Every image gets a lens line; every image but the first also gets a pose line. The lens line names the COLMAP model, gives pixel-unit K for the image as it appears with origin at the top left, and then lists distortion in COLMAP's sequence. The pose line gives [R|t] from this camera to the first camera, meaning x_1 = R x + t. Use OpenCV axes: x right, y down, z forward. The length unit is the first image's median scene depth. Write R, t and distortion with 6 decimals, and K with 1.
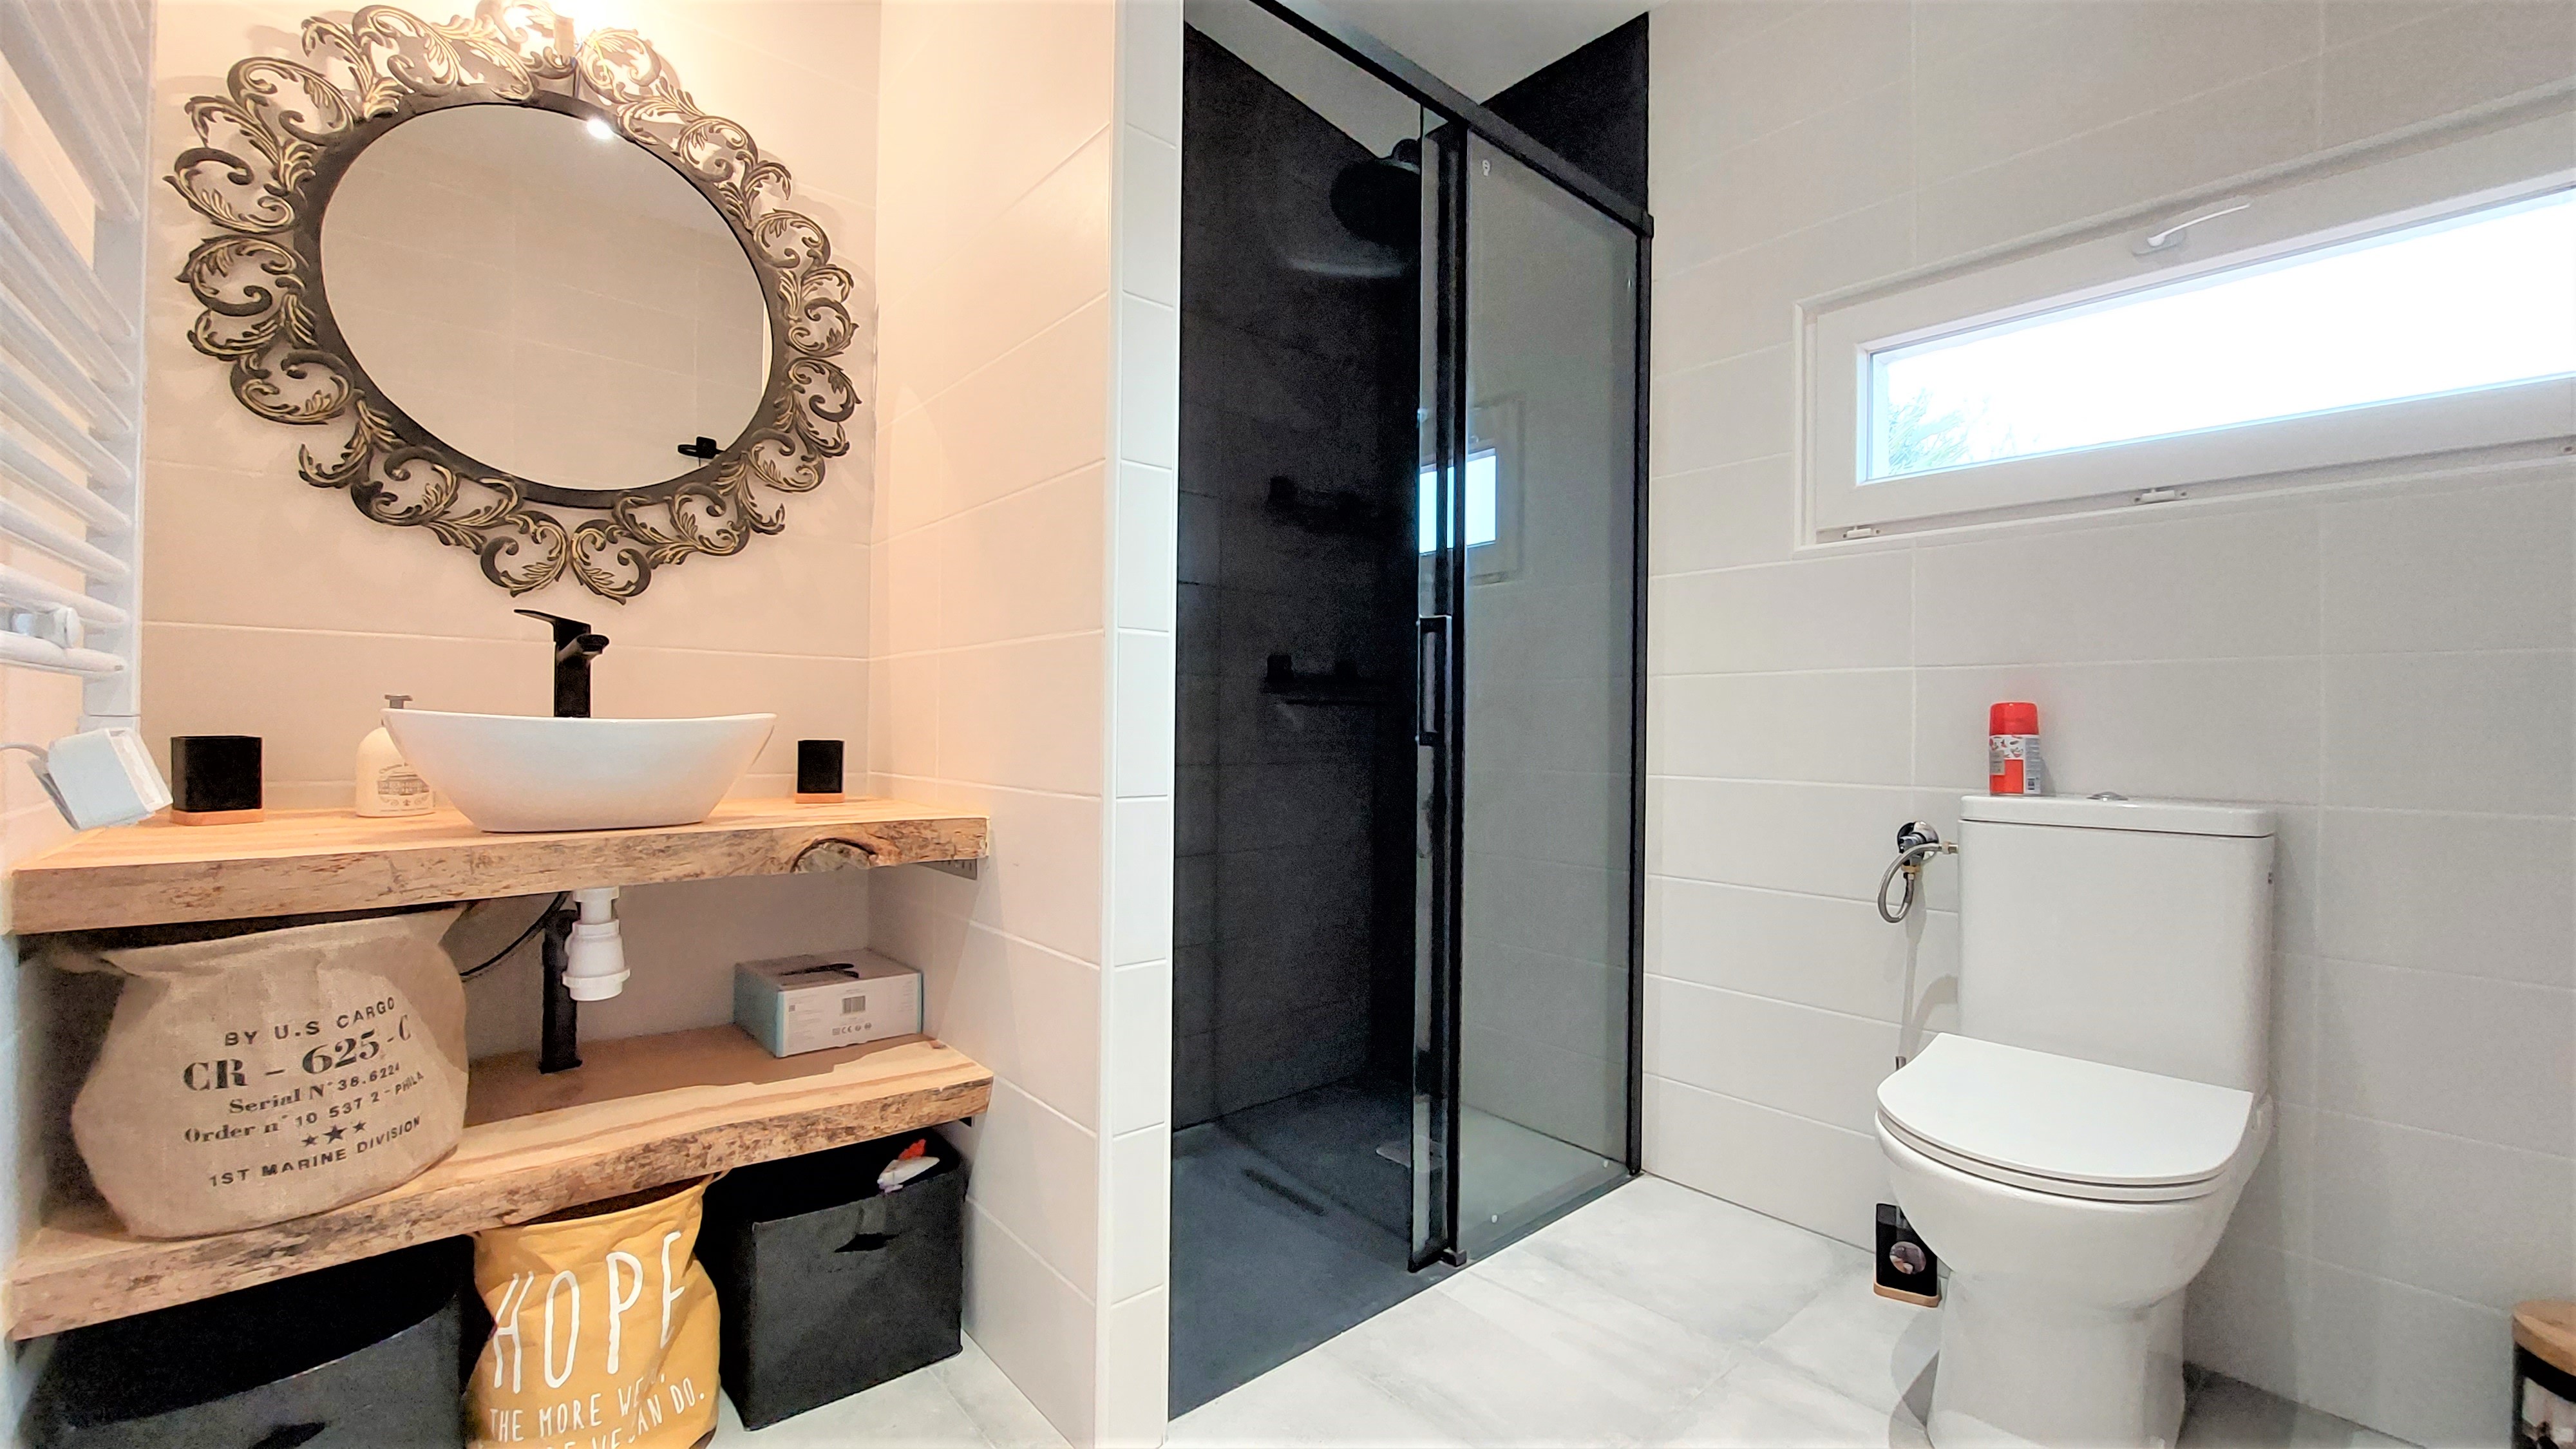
lens RADIAL K [[1036.7, 0, 1306.3], [0, 1036.7, 727.6], [0, 0, 1]] dist [-0.015355, 0.000301]
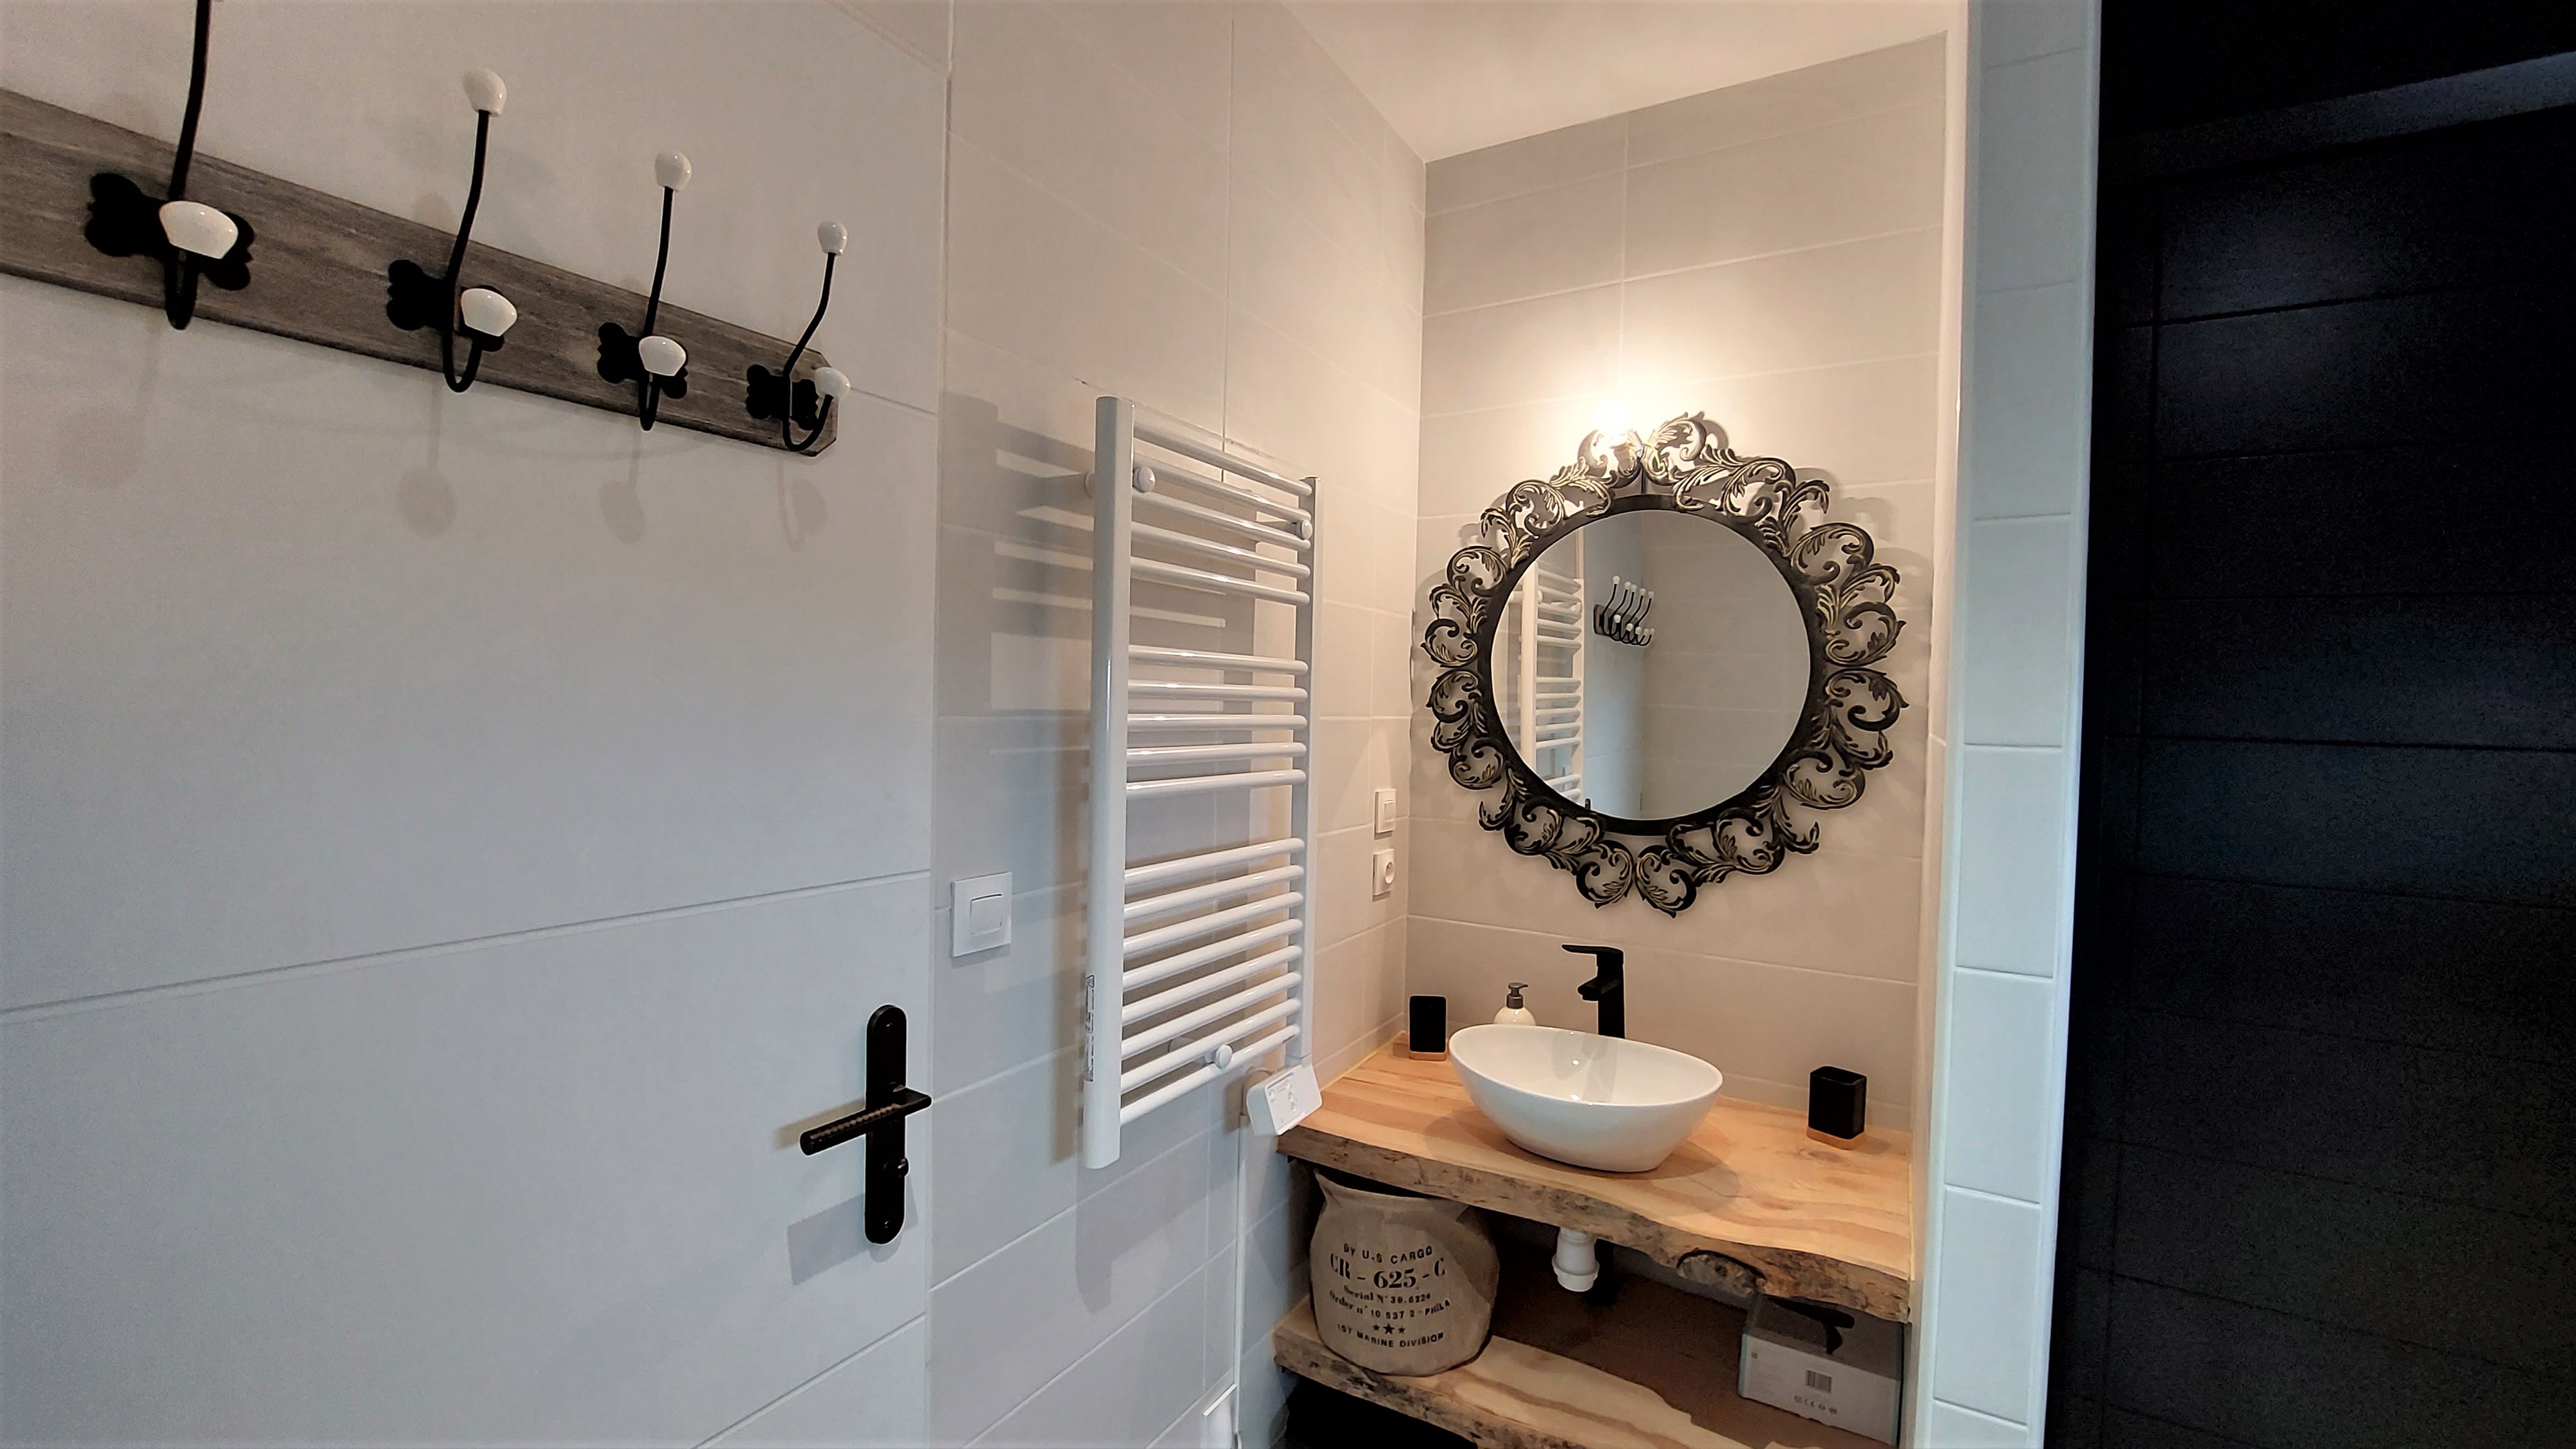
lens RADIAL K [[1036.7, 0, 1306.3], [0, 1036.7, 727.6], [0, 0, 1]] dist [-0.015355, 0.000301]
pose [[0.315989, 0.023575, -0.948470, 0.312092], [-0.019526, 0.999641, 0.018341, -0.359622], [0.948562, 0.012724, 0.316336, 0.251949]]
